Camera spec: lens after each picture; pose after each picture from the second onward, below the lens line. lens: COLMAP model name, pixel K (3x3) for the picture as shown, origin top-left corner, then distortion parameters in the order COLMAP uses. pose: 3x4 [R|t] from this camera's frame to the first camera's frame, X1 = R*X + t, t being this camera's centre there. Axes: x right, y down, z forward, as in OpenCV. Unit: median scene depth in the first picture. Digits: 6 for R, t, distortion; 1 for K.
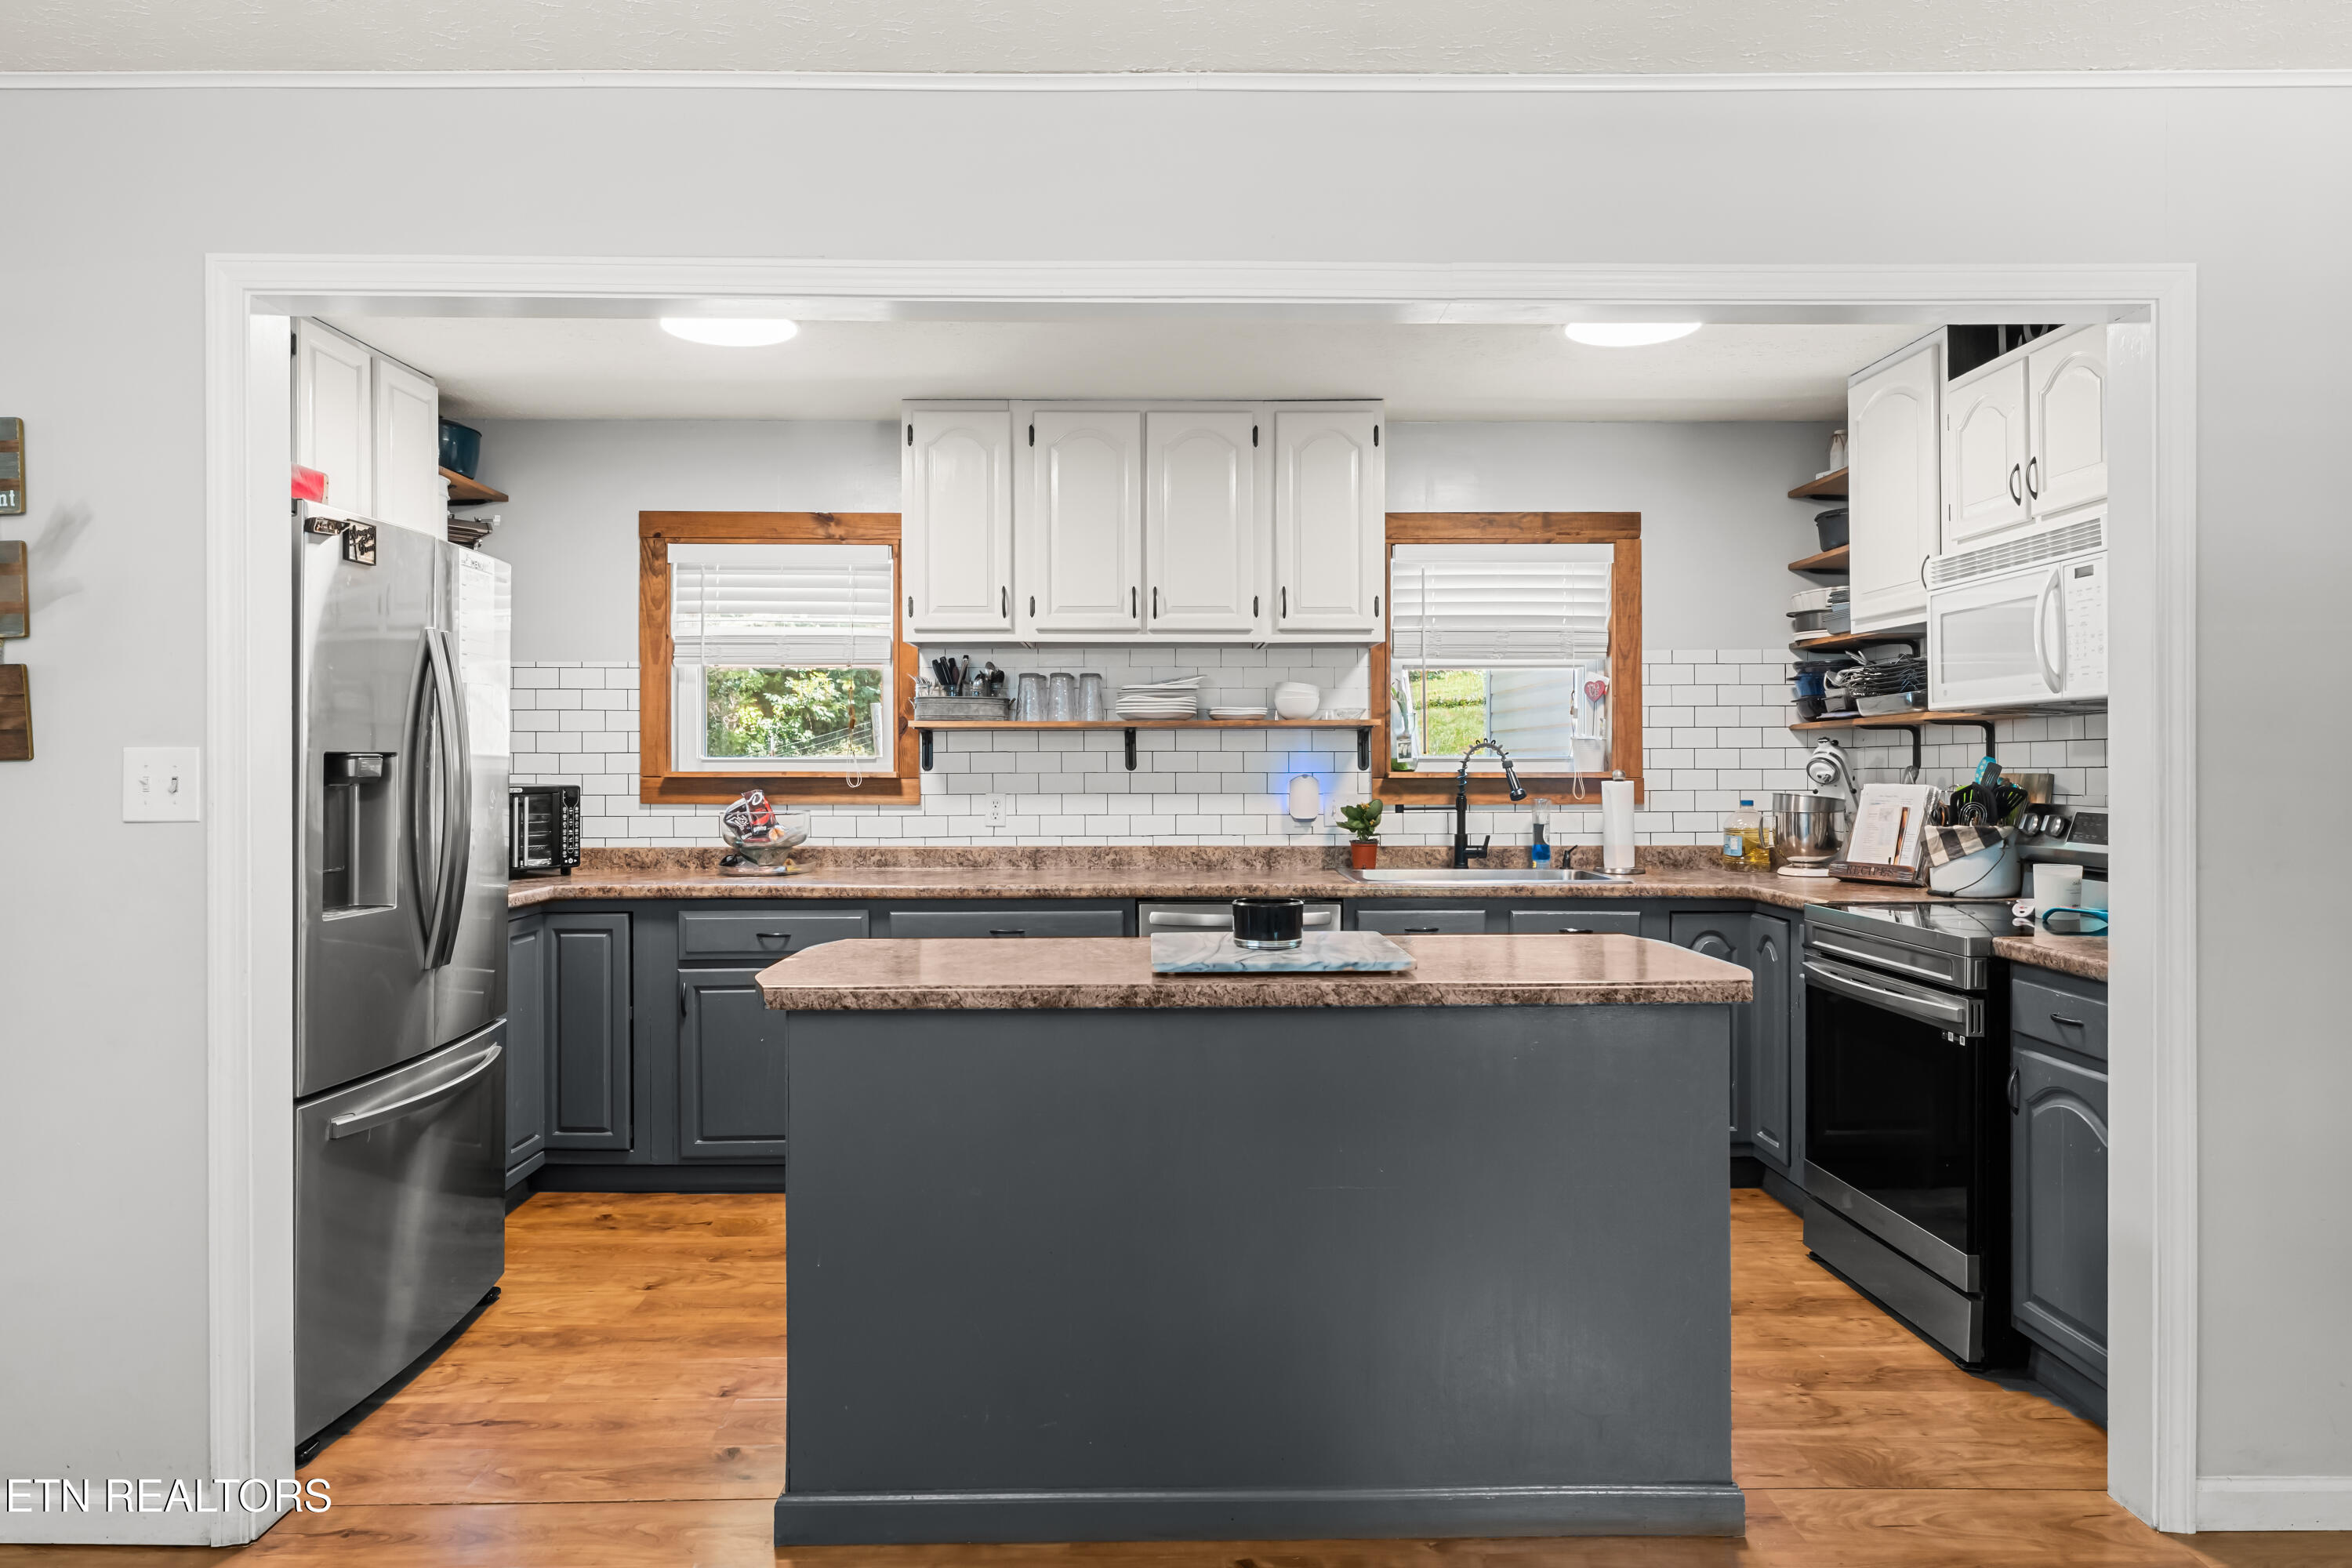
lens RADIAL K [[1414.7, 0, 1170.0], [0, 1414.7, 772.0], [0, 0, 1]] dist [-0.080519, -0.001616]
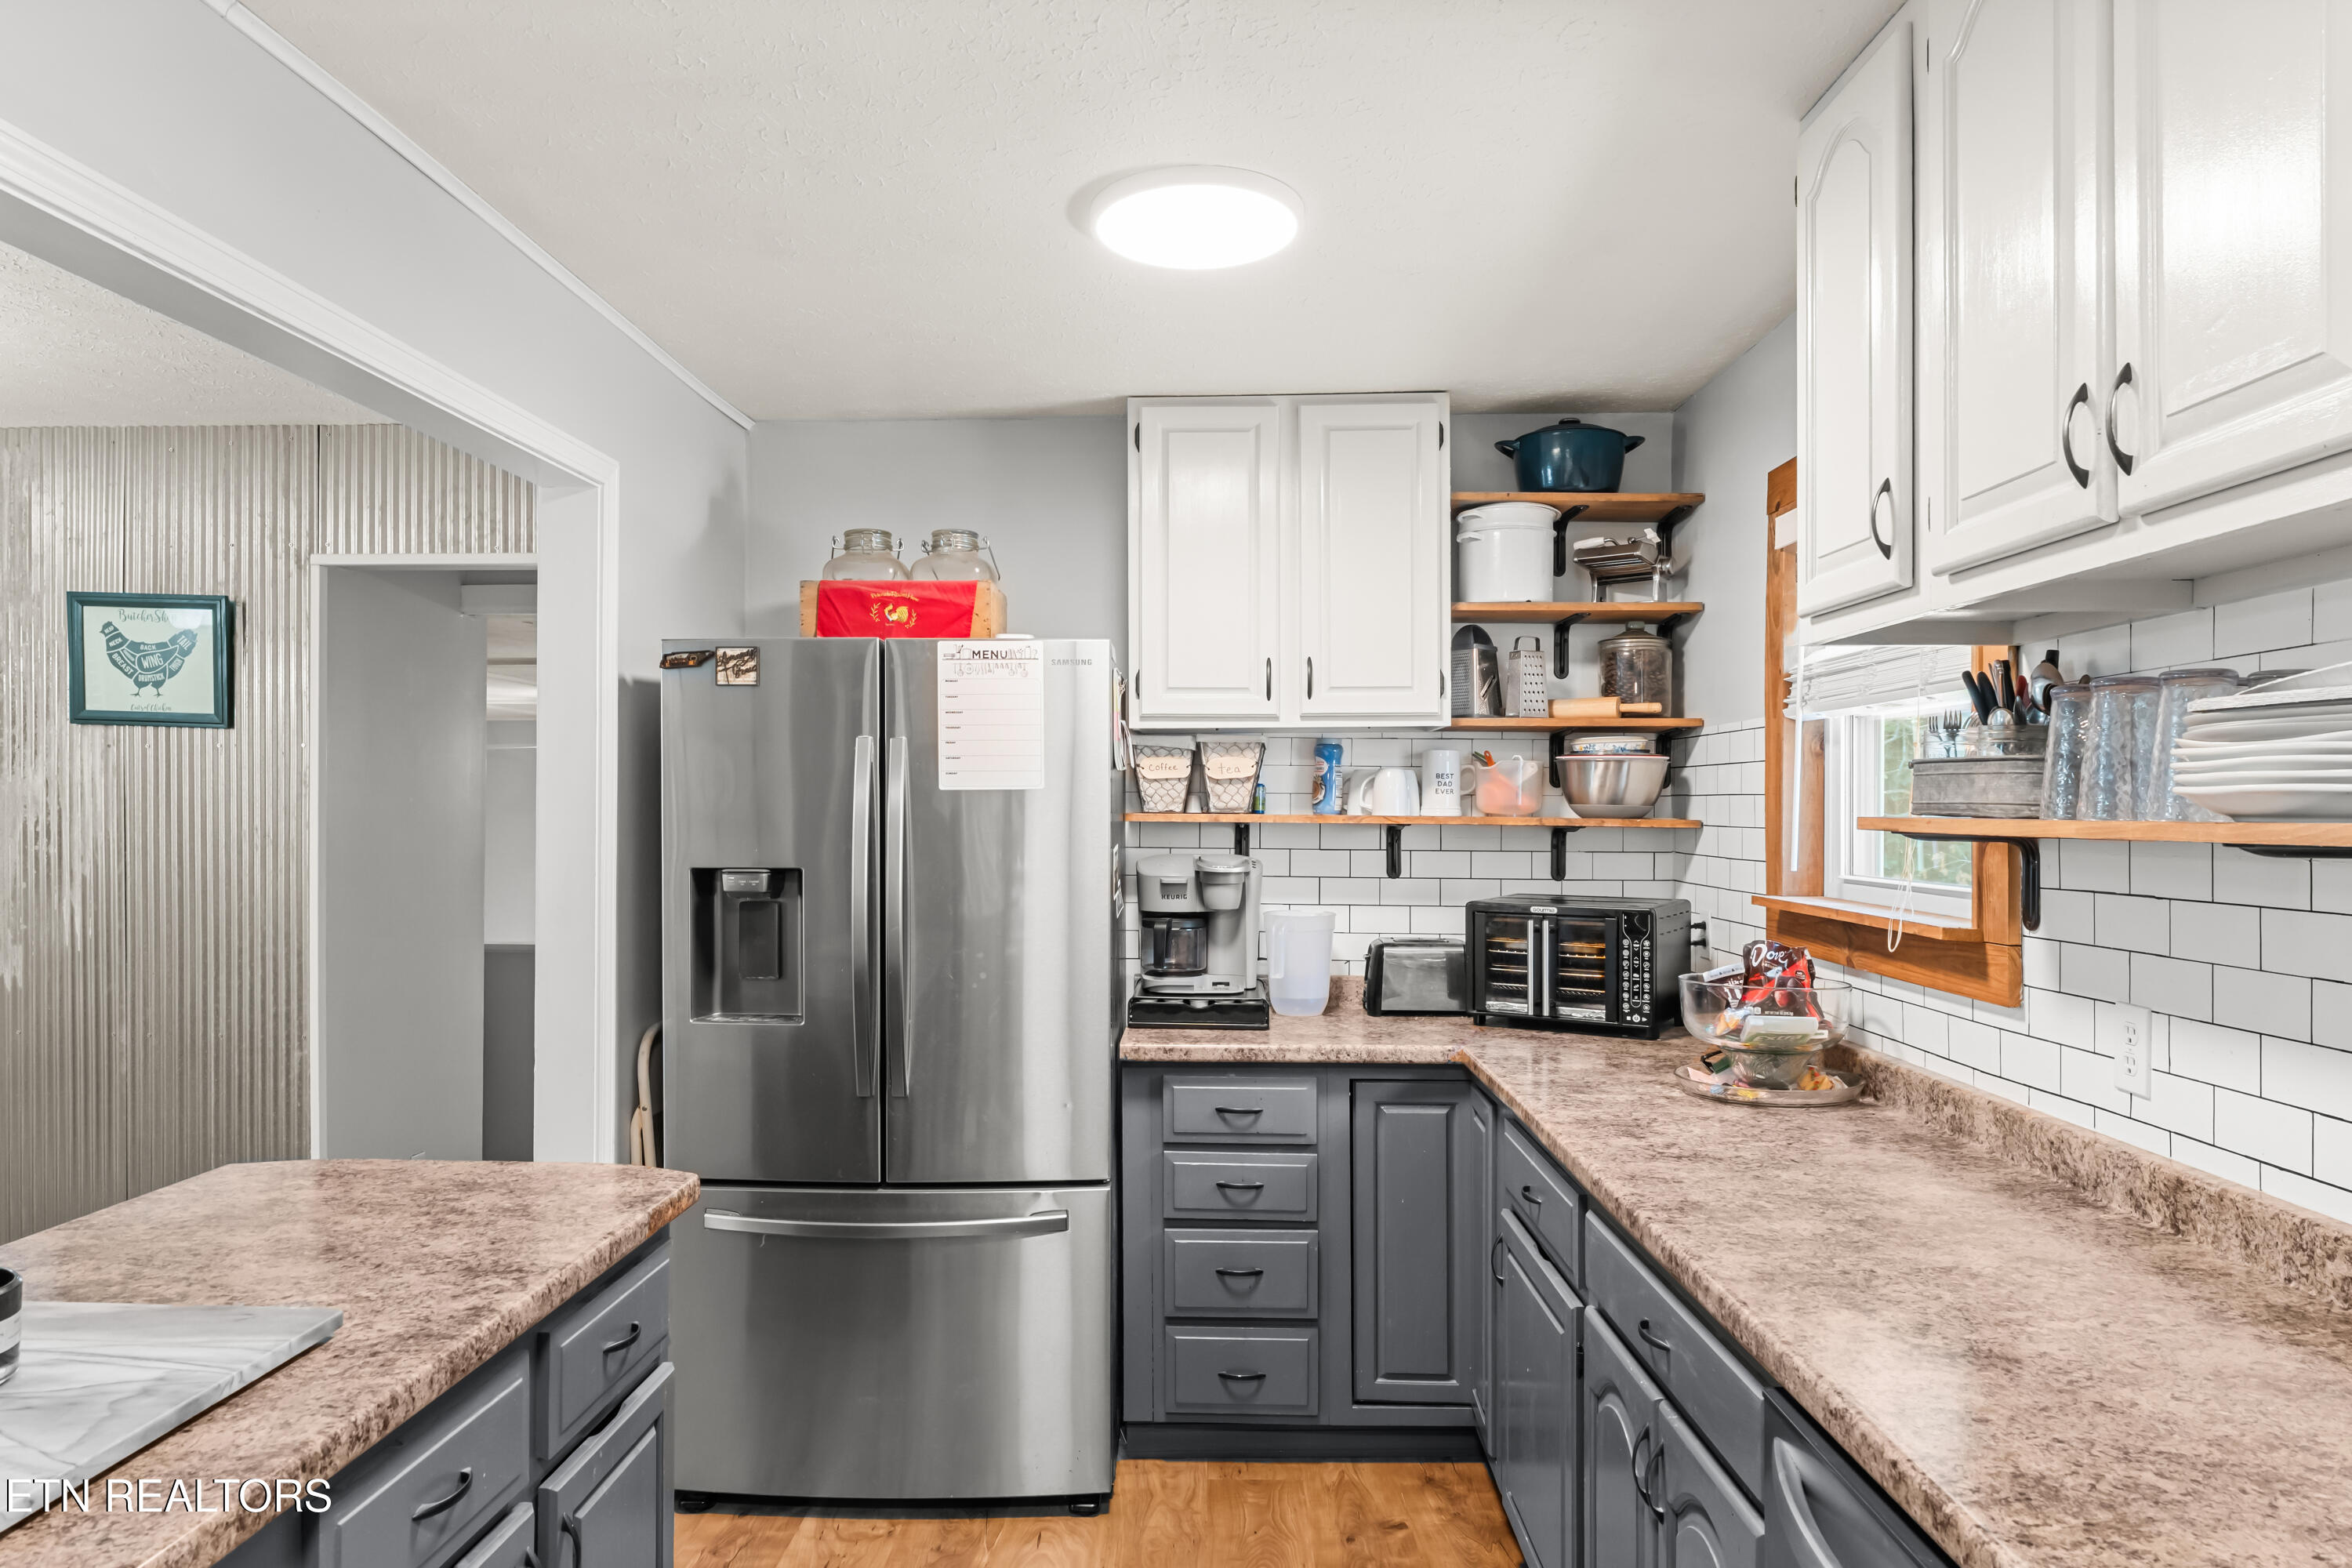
lens RADIAL K [[1414.7, 0, 1170.0], [0, 1414.7, 772.0], [0, 0, 1]] dist [-0.080519, -0.001616]
pose [[-0.042780, -0.020518, -0.998874, 0.336093], [-0.008771, 0.999758, -0.020161, -0.050863], [0.999046, 0.007898, -0.042950, 1.018367]]
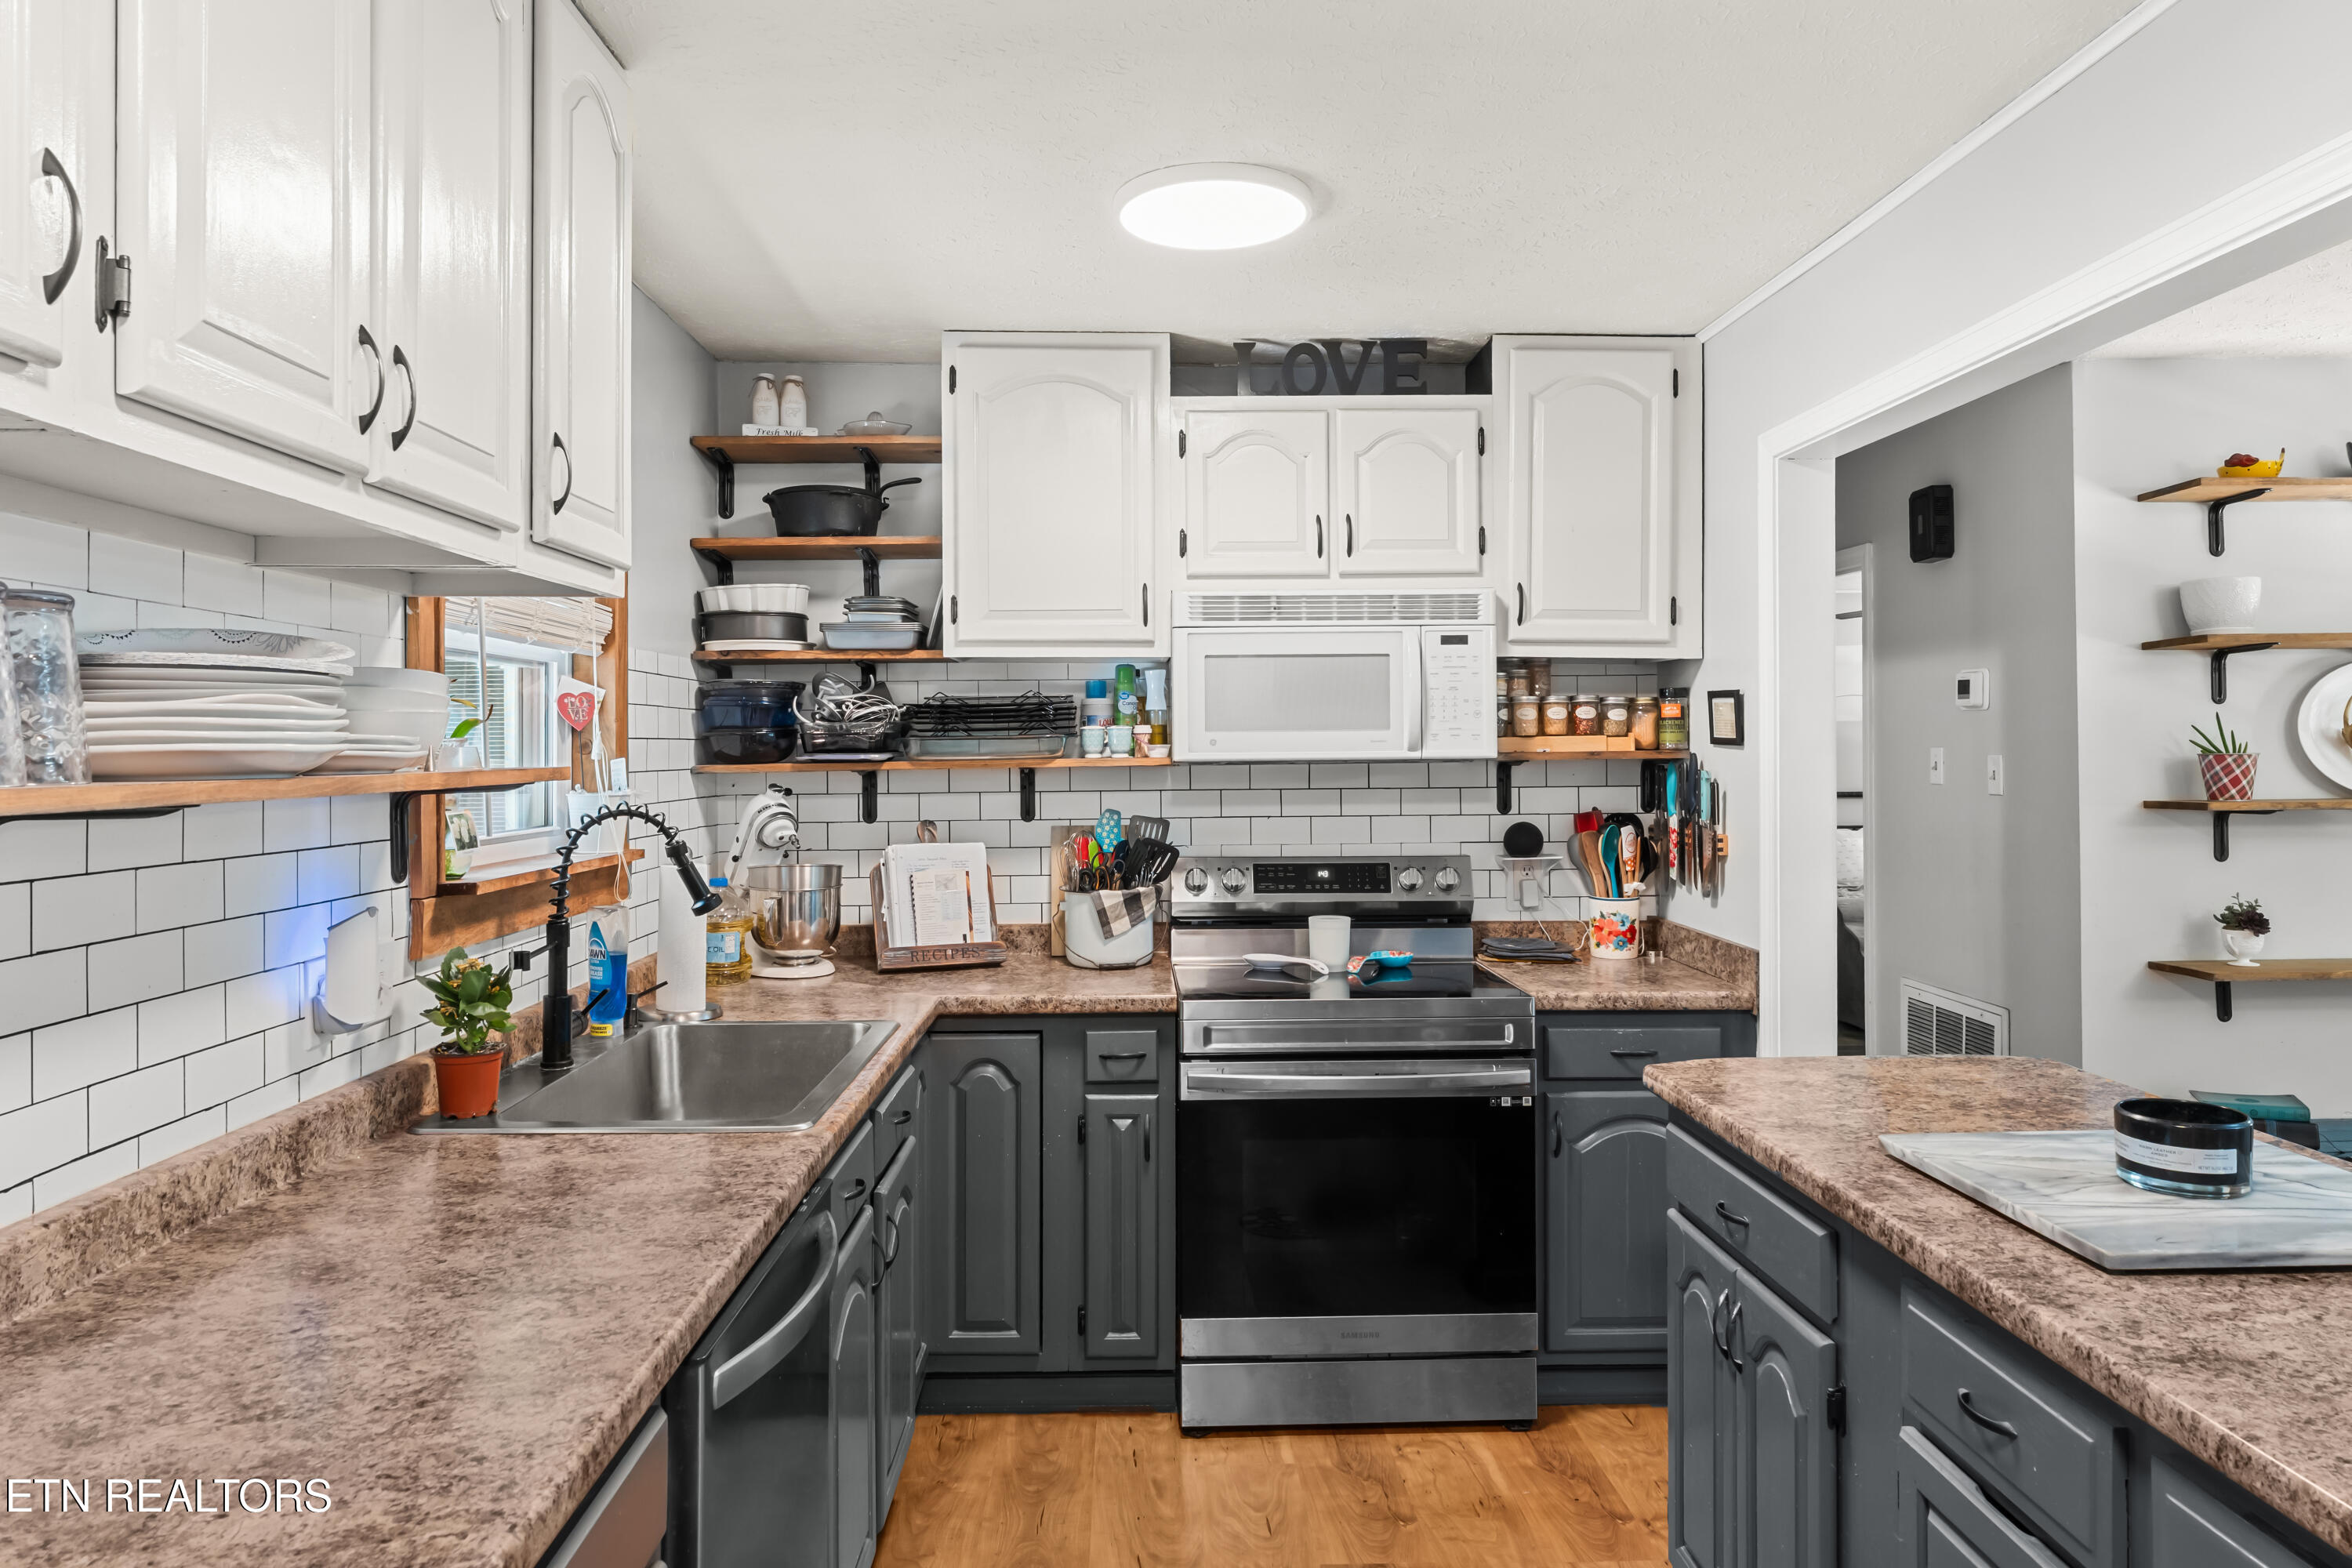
lens RADIAL K [[1475.9, 0, 1162.7], [0, 1475.9, 750.5], [0, 0, 1]] dist [-0.001806, -0.019322]
pose [[-0.003253, 0.004960, 0.999982, -0.410685], [0.012358, 0.999912, -0.004919, -0.048011], [-0.999918, 0.012342, -0.003314, 1.036309]]
